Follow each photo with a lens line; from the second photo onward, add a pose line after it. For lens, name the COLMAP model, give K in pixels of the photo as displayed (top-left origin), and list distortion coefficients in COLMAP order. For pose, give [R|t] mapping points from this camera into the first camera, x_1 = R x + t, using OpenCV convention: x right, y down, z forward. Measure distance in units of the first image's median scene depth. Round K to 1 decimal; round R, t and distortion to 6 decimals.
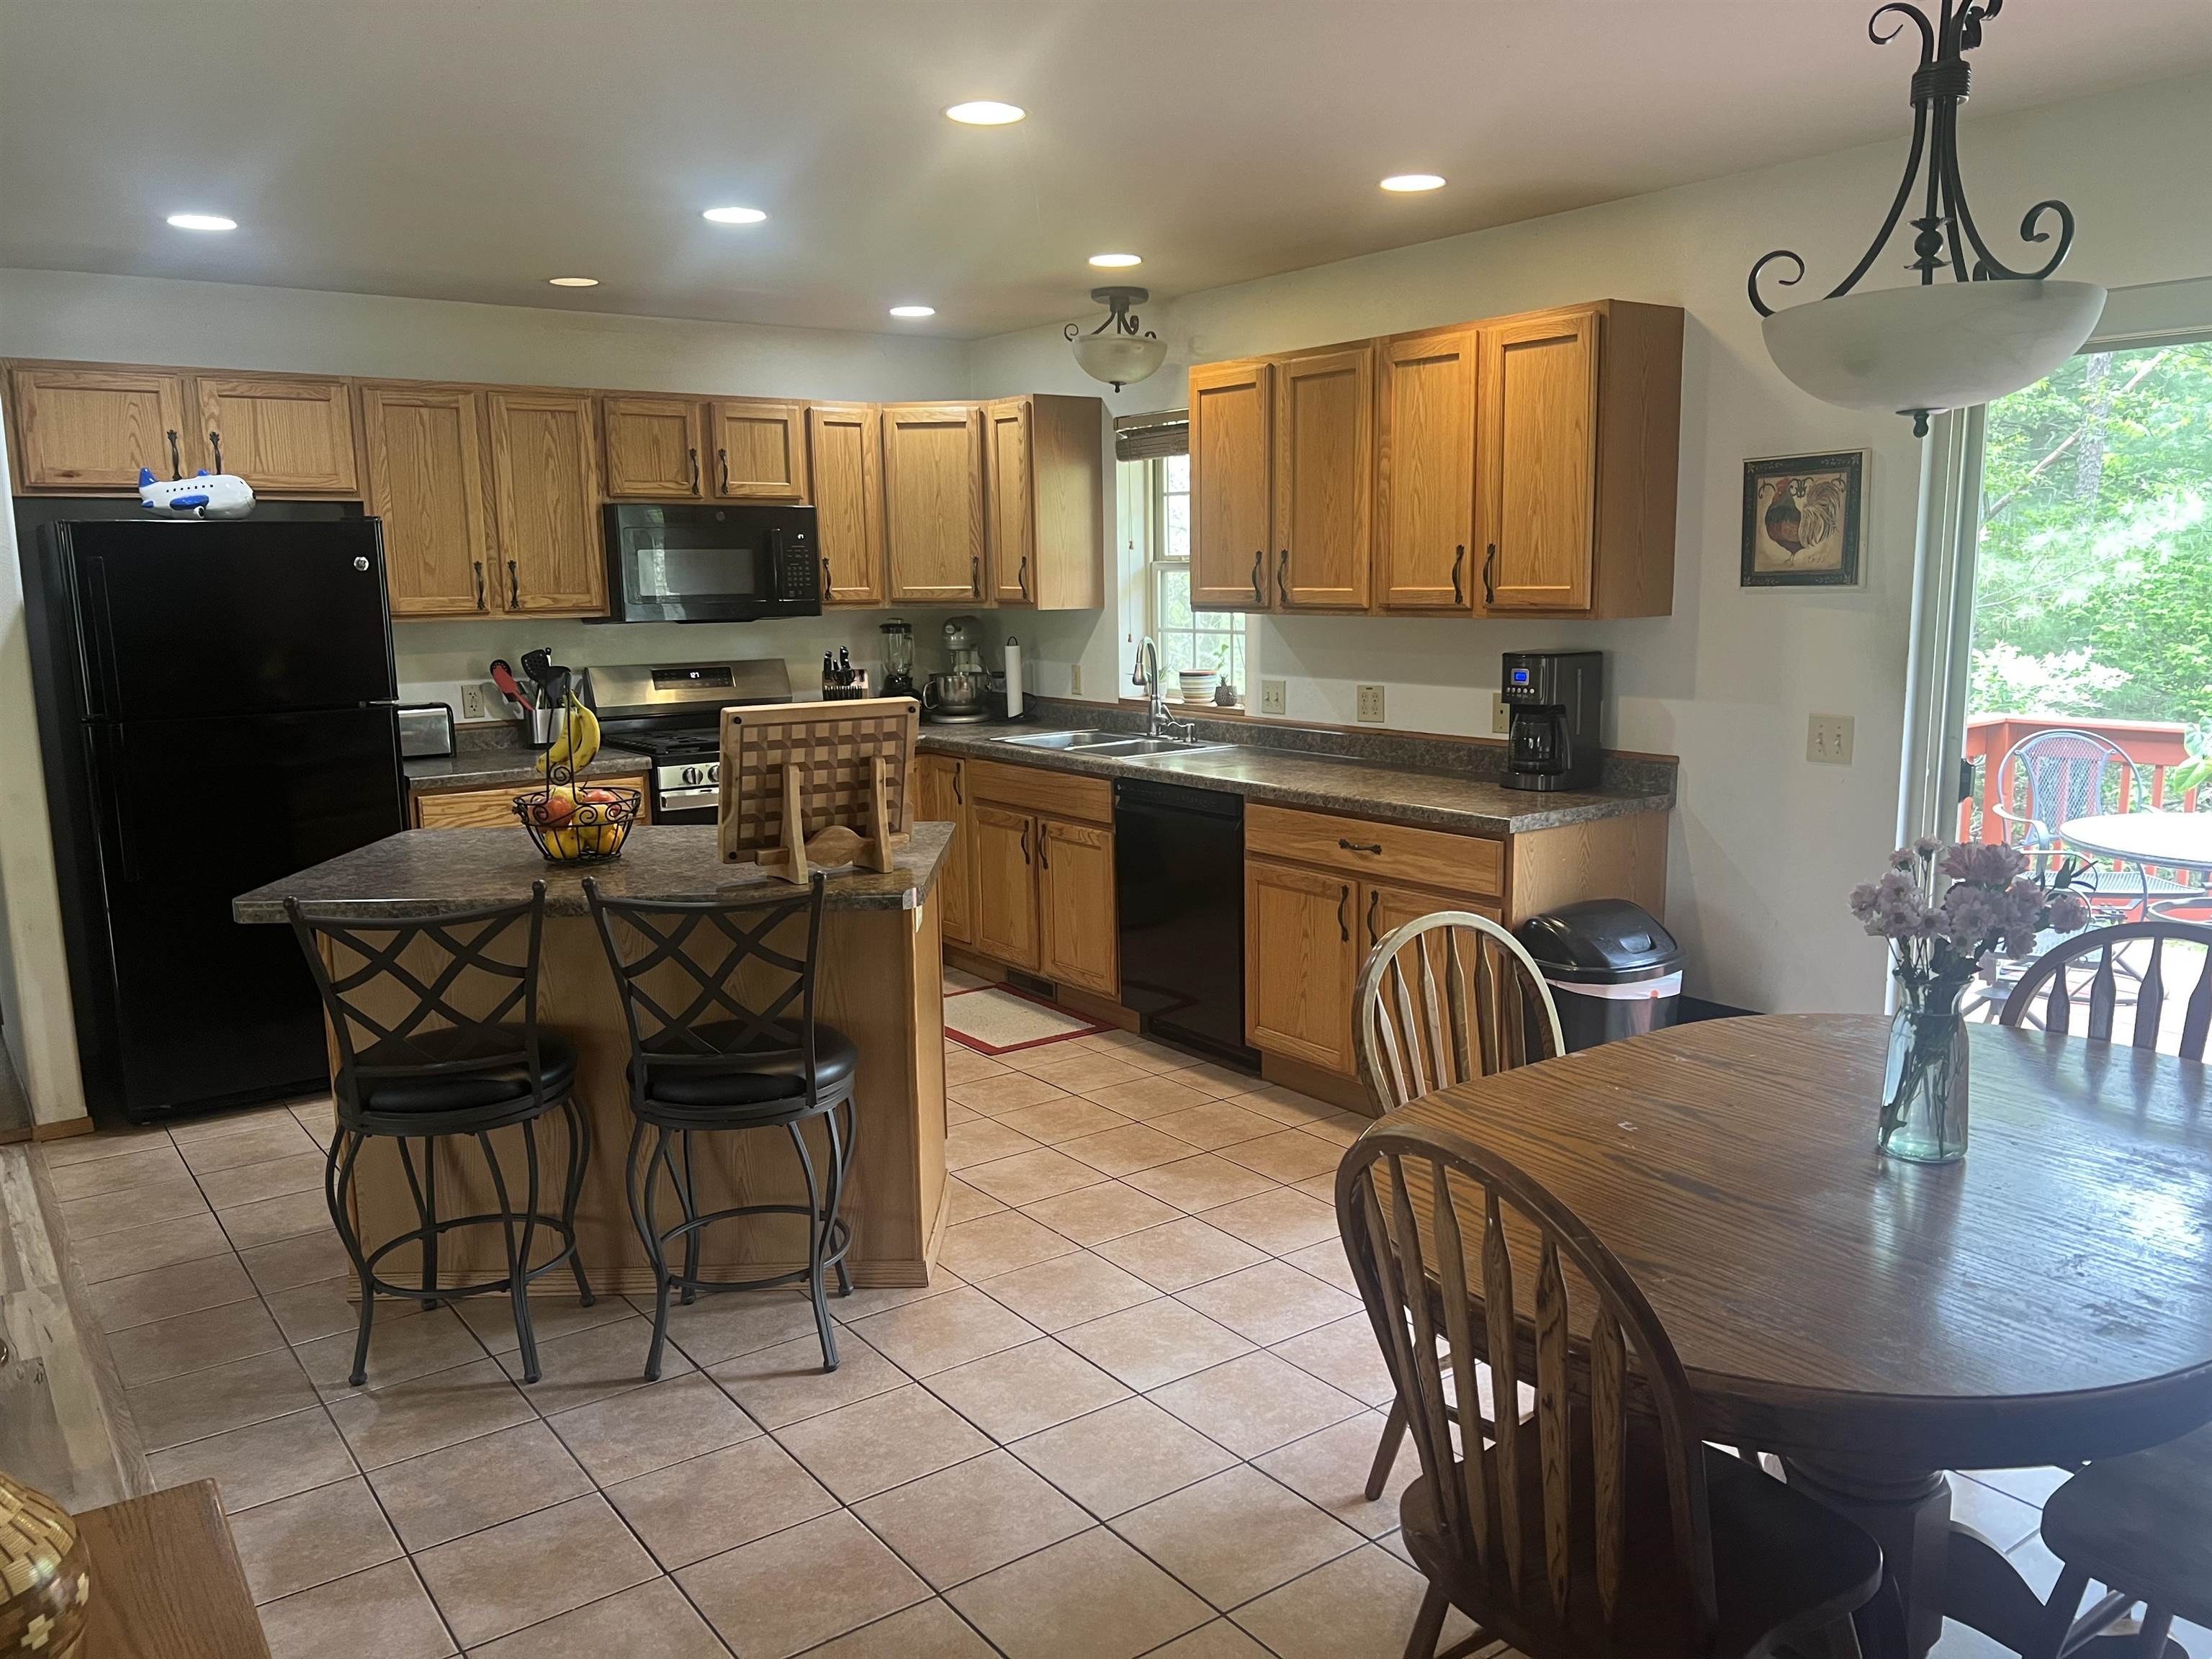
lens RADIAL K [[1663.7, 0, 1122.1], [0, 1663.7, 857.2], [0, 0, 1]] dist [0.061271, -0.081797]
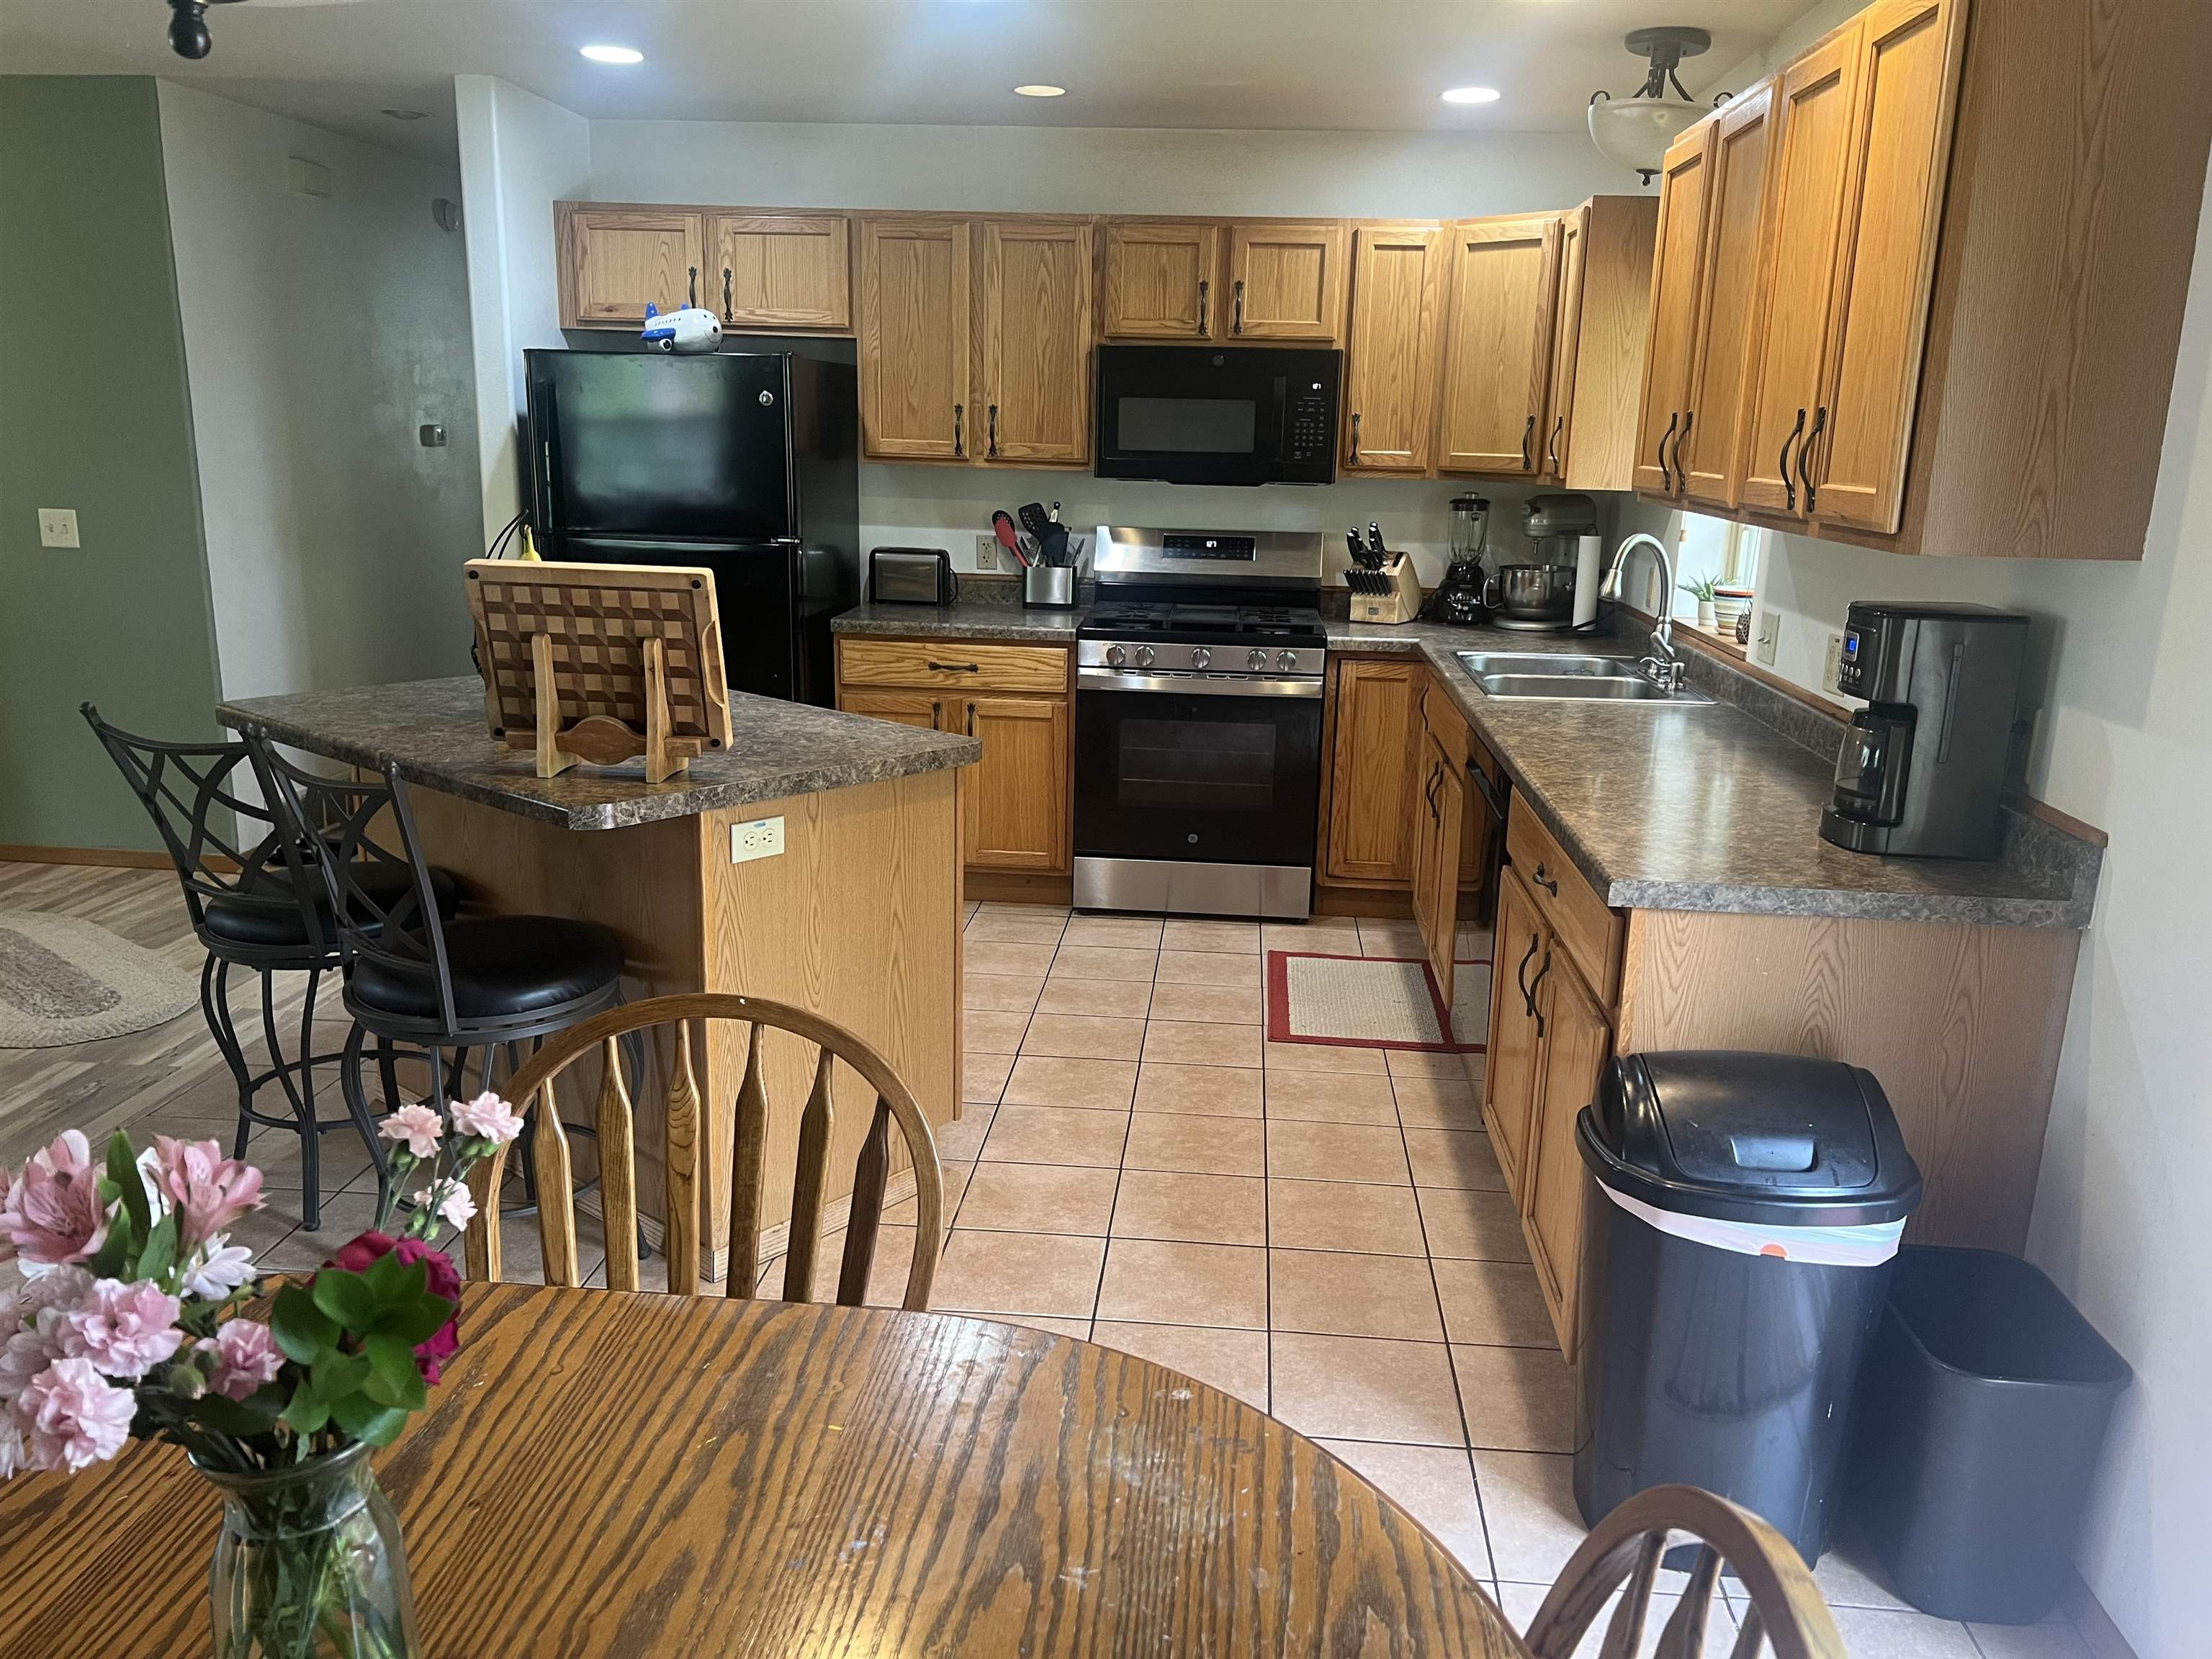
lens RADIAL K [[1663.7, 0, 1123.6], [0, 1663.7, 857.7], [0, 0, 1]] dist [0.061271, -0.081797]
pose [[0.753809, 0.197576, -0.626686, 0.368945], [-0.150600, 0.980285, 0.127907, -0.062803], [0.639602, -0.002038, 0.768703, 0.348146]]
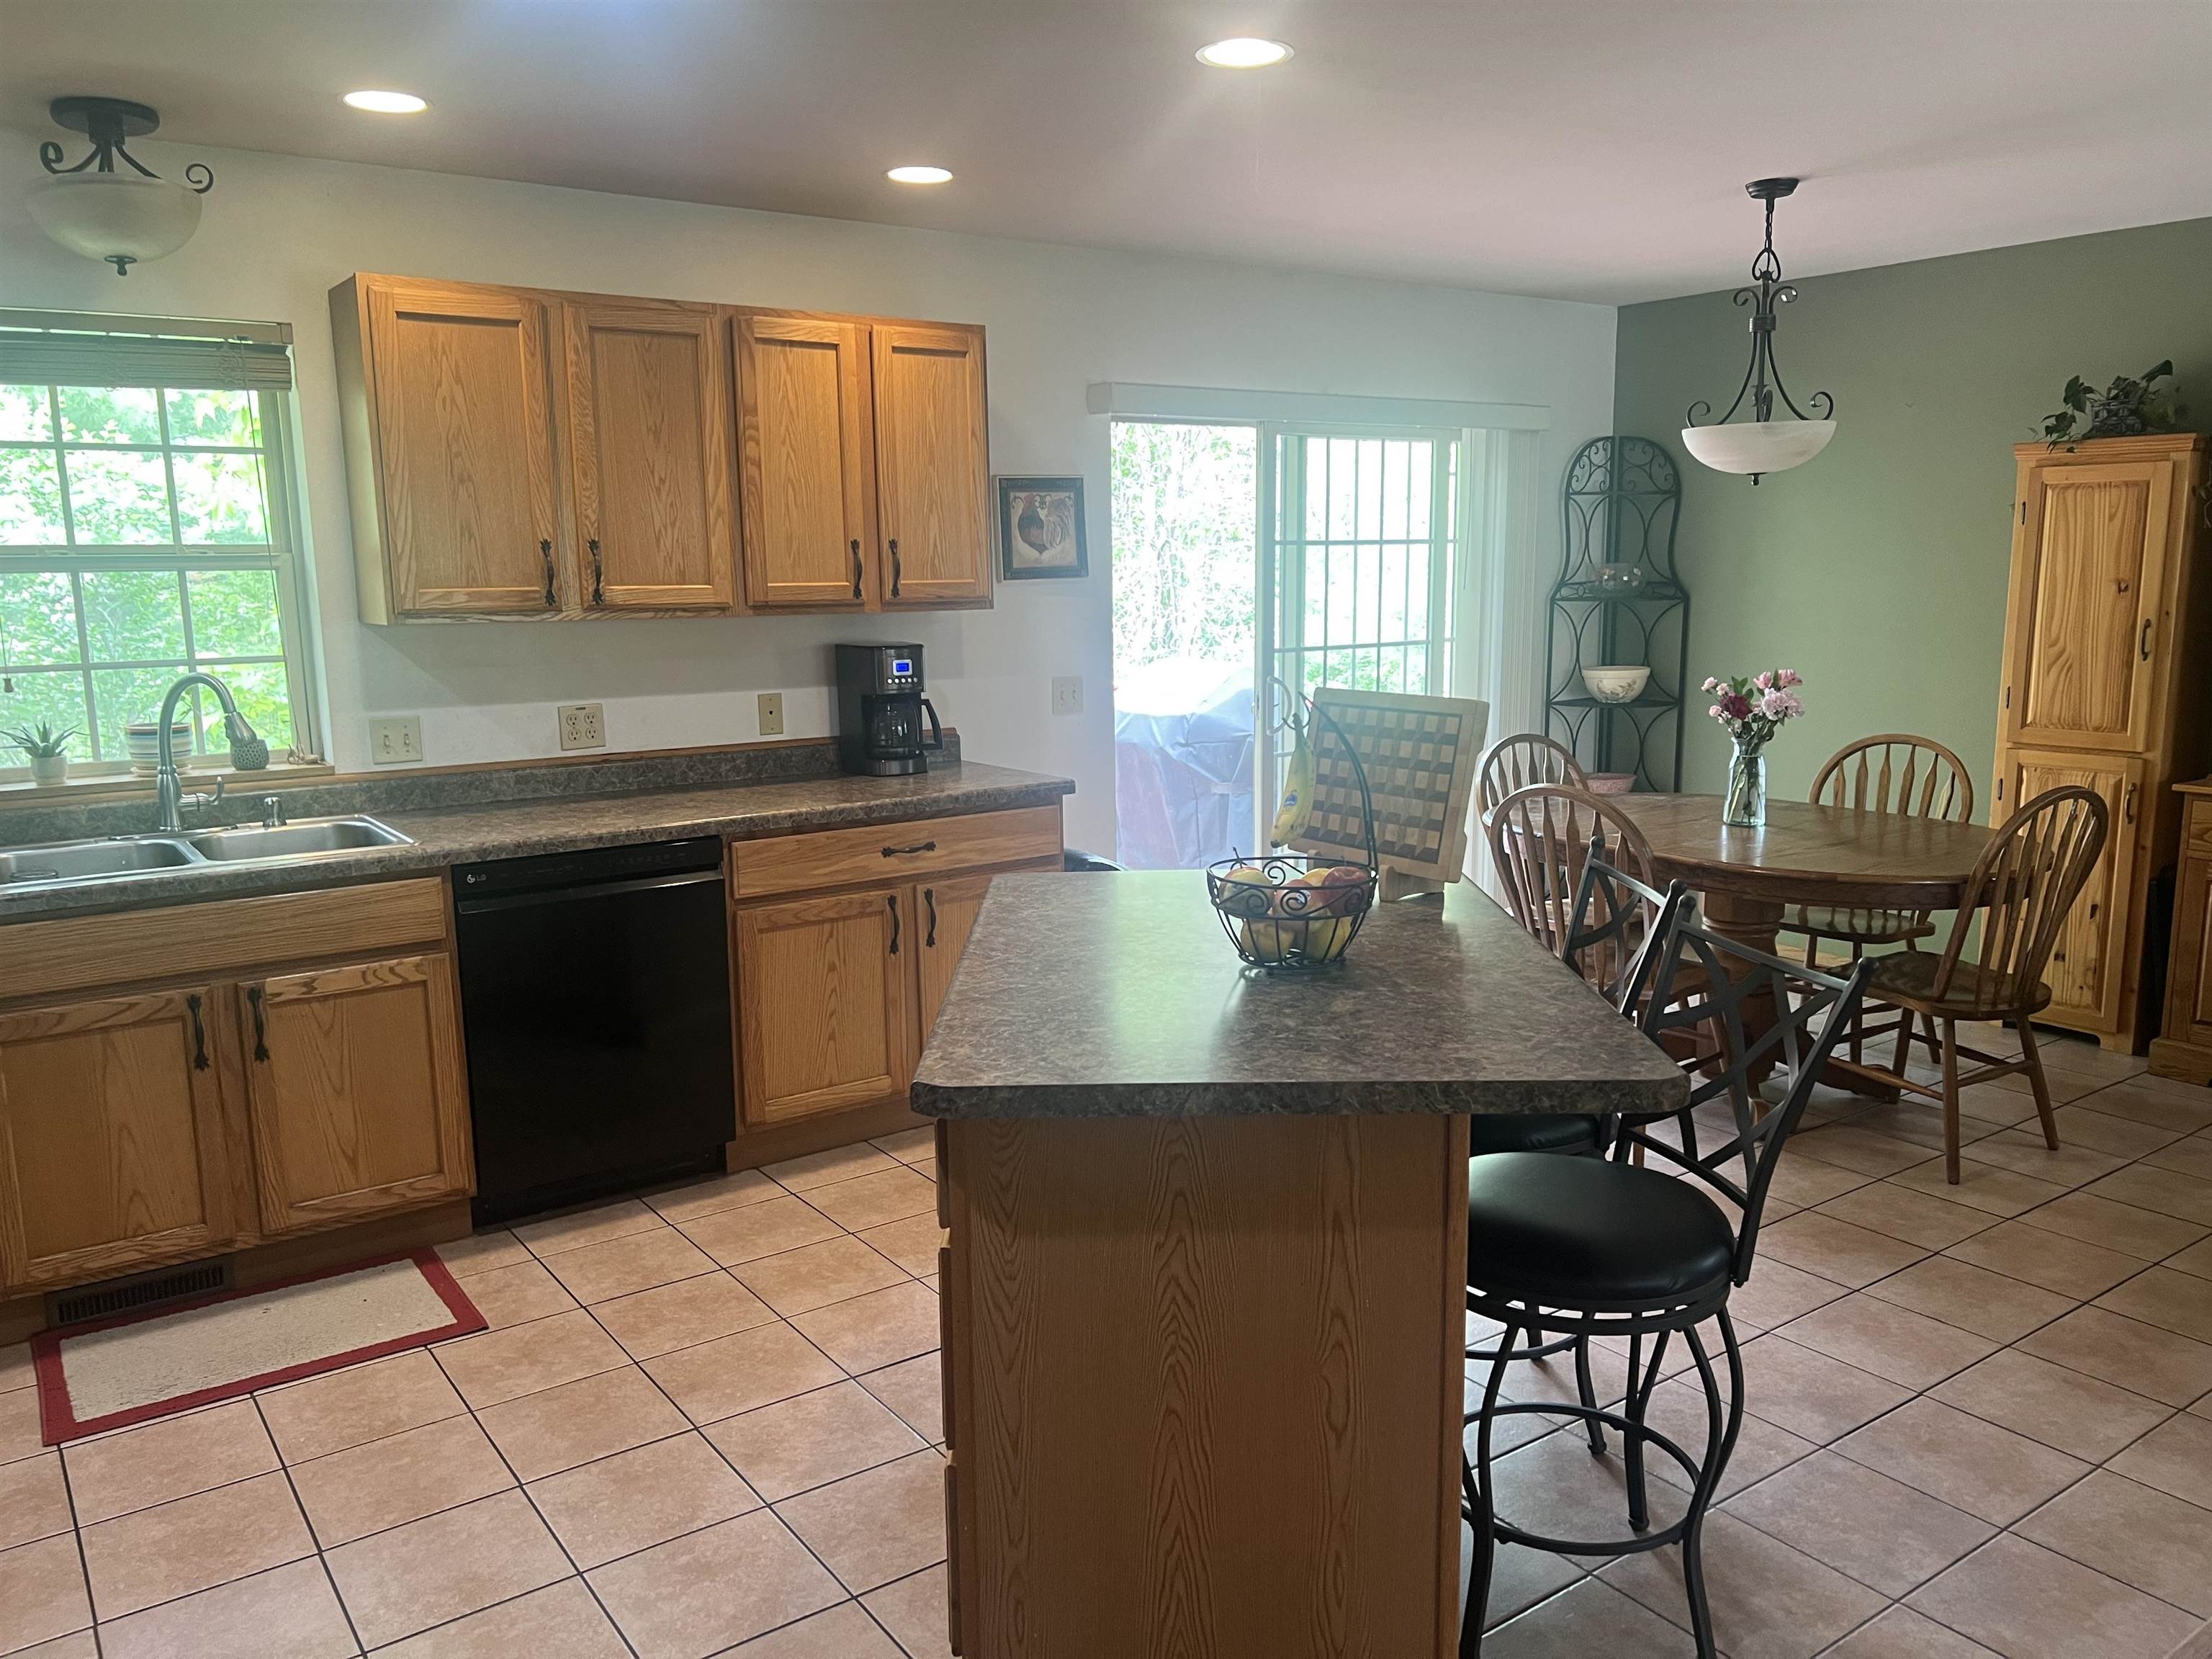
lens RADIAL K [[1663.7, 0, 1112.0], [0, 1663.7, 844.2], [0, 0, 1]] dist [0.061271, -0.081797]
pose [[0.013668, -0.155004, 0.987819, -0.701466], [0.186214, 0.971024, 0.149792, -0.114504], [-0.982414, 0.181898, 0.042135, 0.735145]]
